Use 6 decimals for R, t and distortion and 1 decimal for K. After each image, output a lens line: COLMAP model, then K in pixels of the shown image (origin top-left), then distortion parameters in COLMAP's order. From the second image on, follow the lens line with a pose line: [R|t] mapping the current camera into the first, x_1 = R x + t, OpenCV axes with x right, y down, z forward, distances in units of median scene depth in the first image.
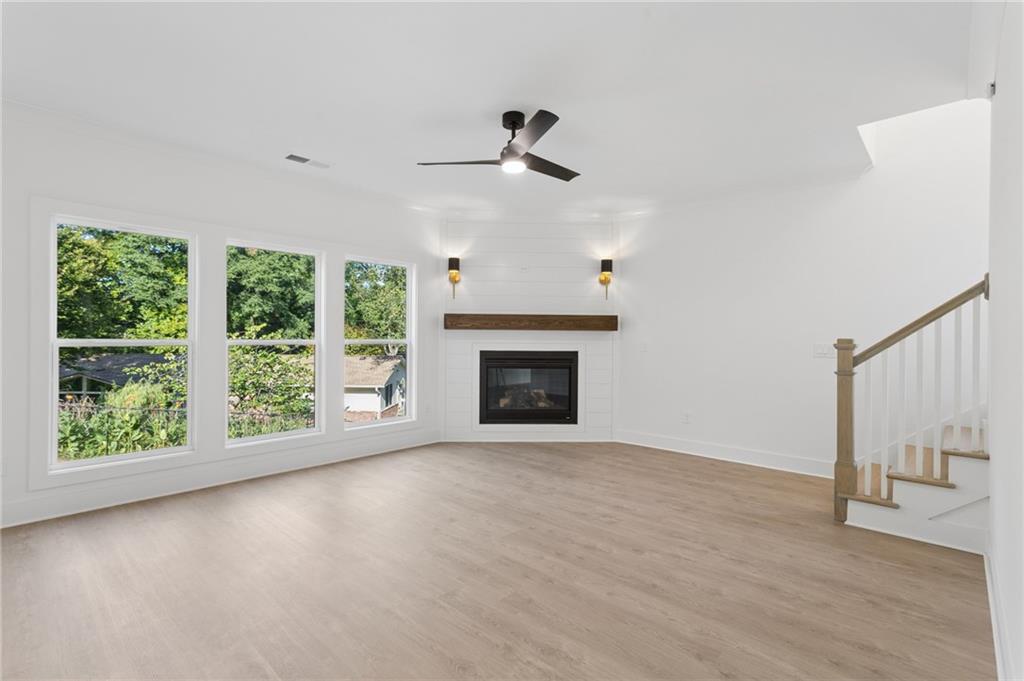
lens RADIAL K [[485.5, 0, 508.3], [0, 485.5, 335.5], [0, 0, 1]] dist [-0.001258, 0.003163]
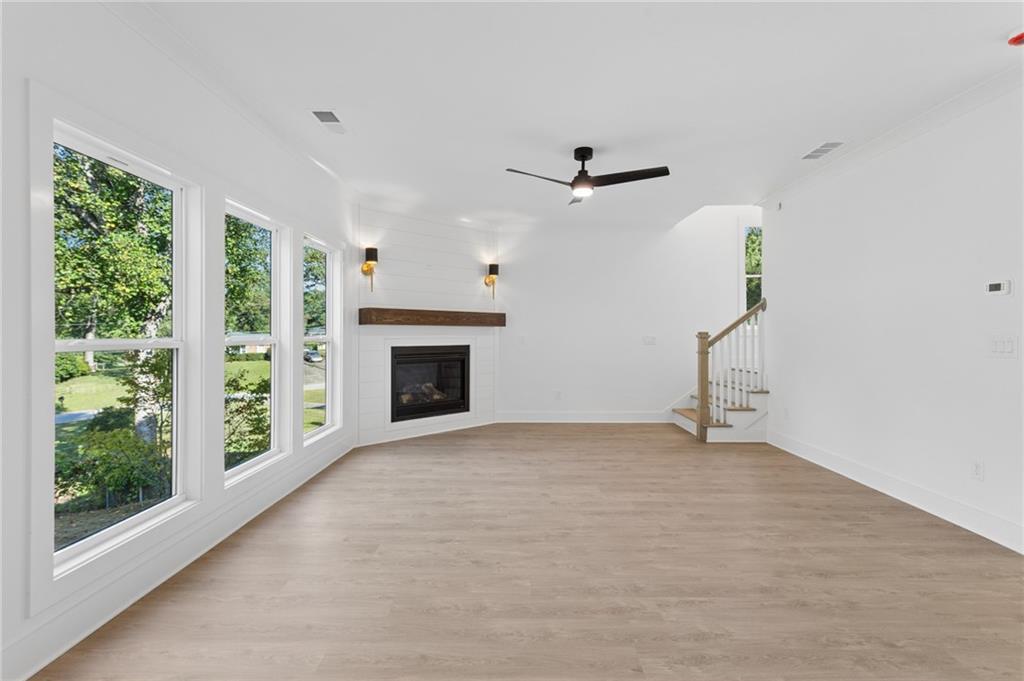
lens RADIAL K [[485.5, 0, 505.2], [0, 485.5, 334.9], [0, 0, 1]] dist [-0.001258, 0.003163]
pose [[0.738933, -0.009984, 0.673705, -0.552946], [0.004156, 0.999939, 0.010260, -0.001628], [-0.673766, -0.004781, 0.738929, 0.135974]]
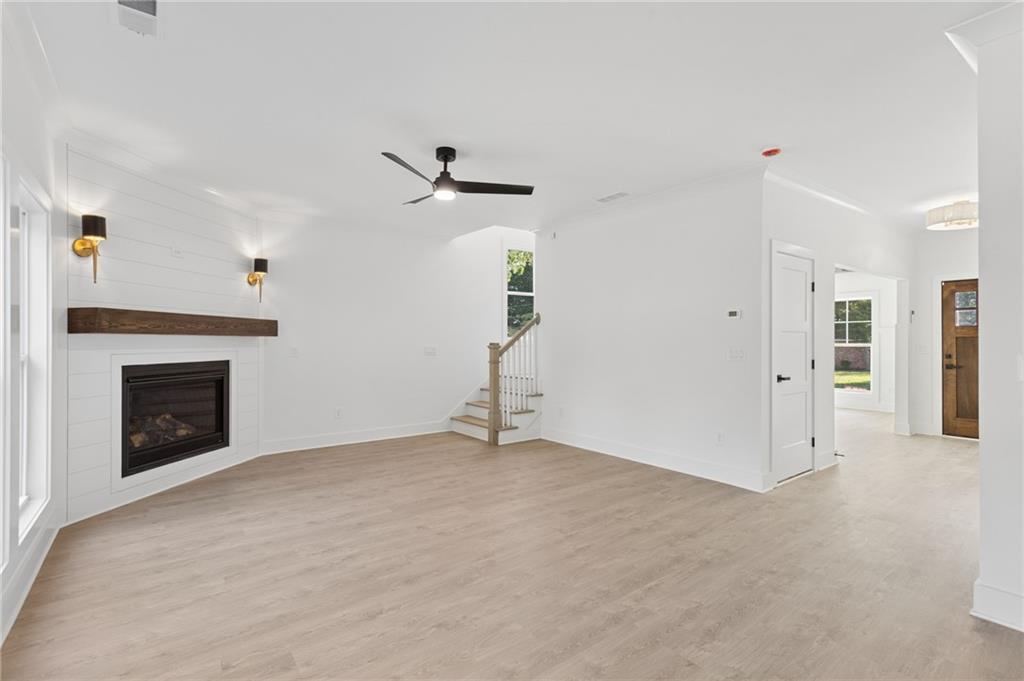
lens RADIAL K [[485.5, 0, 514.3], [0, 485.5, 342.9], [0, 0, 1]] dist [-0.001258, 0.003163]
pose [[0.162809, -0.010681, 0.986600, -0.630243], [0.000323, 0.999942, 0.010772, -0.007082], [-0.986657, -0.001435, 0.162803, 0.379608]]
